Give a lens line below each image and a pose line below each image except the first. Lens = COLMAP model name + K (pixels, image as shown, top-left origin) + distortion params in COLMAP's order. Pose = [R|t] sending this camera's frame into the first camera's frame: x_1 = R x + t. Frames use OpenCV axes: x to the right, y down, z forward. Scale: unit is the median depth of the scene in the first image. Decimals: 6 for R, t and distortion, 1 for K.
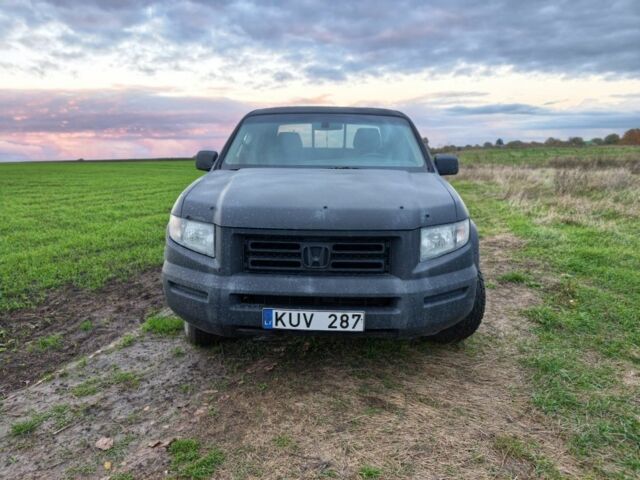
lens RADIAL K [[450.7, 0, 319.0], [0, 450.7, 237.5], [0, 0, 1]] dist [0.008191, -0.012015]
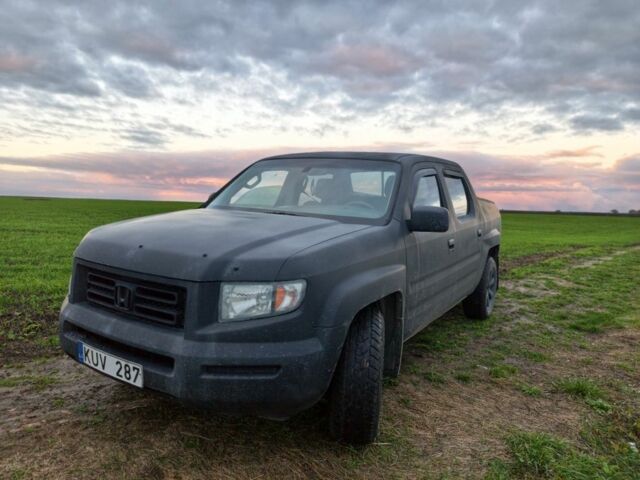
lens RADIAL K [[450.7, 0, 324.7], [0, 450.7, 235.5], [0, 0, 1]] dist [0.008191, -0.012015]
pose [[0.867779, 0.077498, -0.490870, 0.542519], [-0.134582, 0.987503, -0.082014, -0.043135], [0.478380, 0.137232, 0.867364, 0.234715]]
